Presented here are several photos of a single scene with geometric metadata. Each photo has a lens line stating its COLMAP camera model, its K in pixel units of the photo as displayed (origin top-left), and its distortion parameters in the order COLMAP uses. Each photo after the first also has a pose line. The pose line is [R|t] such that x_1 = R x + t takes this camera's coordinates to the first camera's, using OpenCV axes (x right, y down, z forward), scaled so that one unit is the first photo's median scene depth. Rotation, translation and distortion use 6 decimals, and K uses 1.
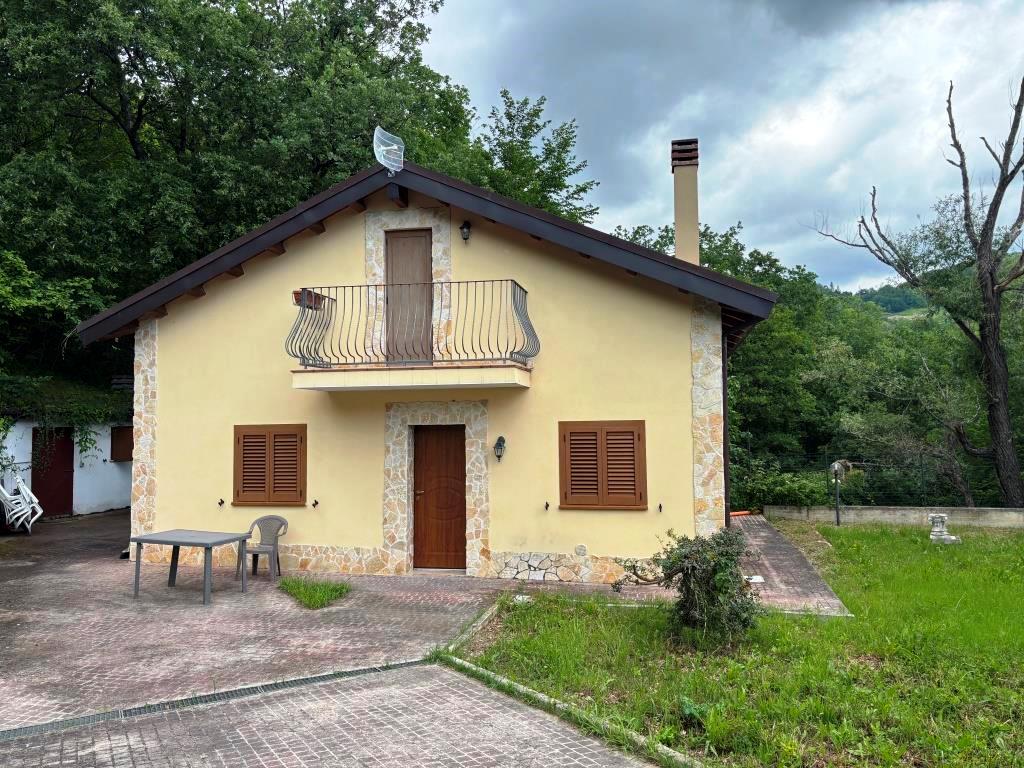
lens RADIAL K [[764.3, 0, 515.8], [0, 764.3, 385.7], [0, 0, 1]] dist [0.046769, -0.050922]
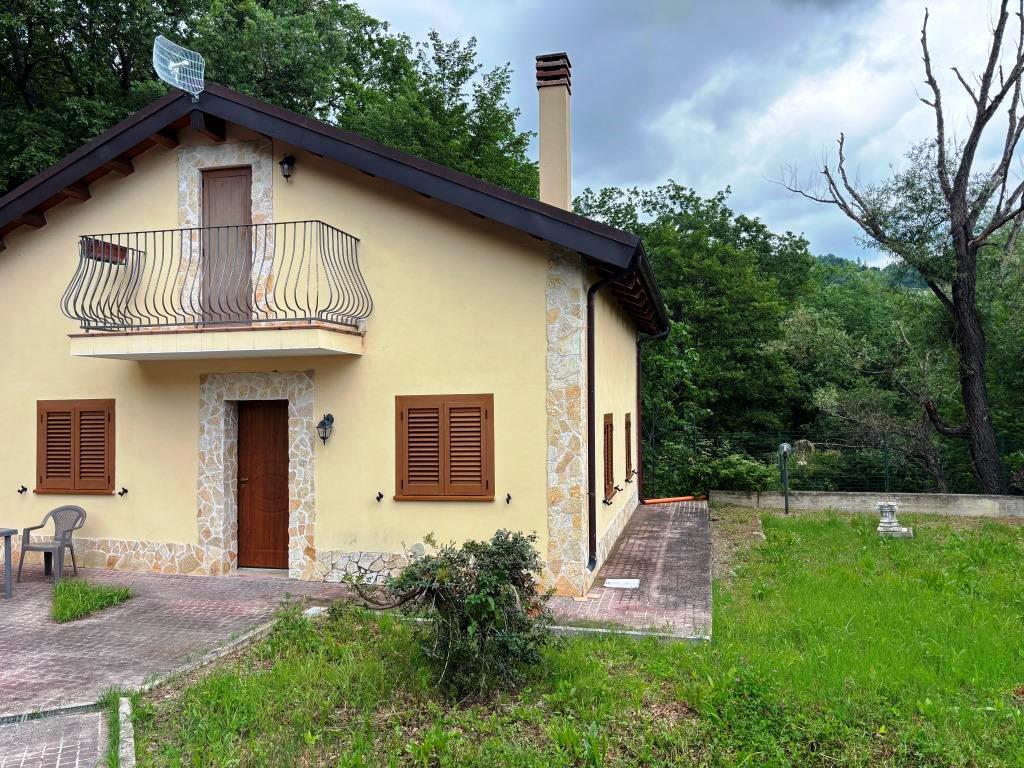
lens RADIAL K [[764.3, 0, 515.8], [0, 764.3, 385.7], [0, 0, 1]] dist [0.046769, -0.050922]
pose [[0.999500, -0.001719, -0.031557, 0.198972], [0.002597, 0.999611, 0.027781, 0.012290], [0.031497, -0.027849, 0.999116, 0.156593]]
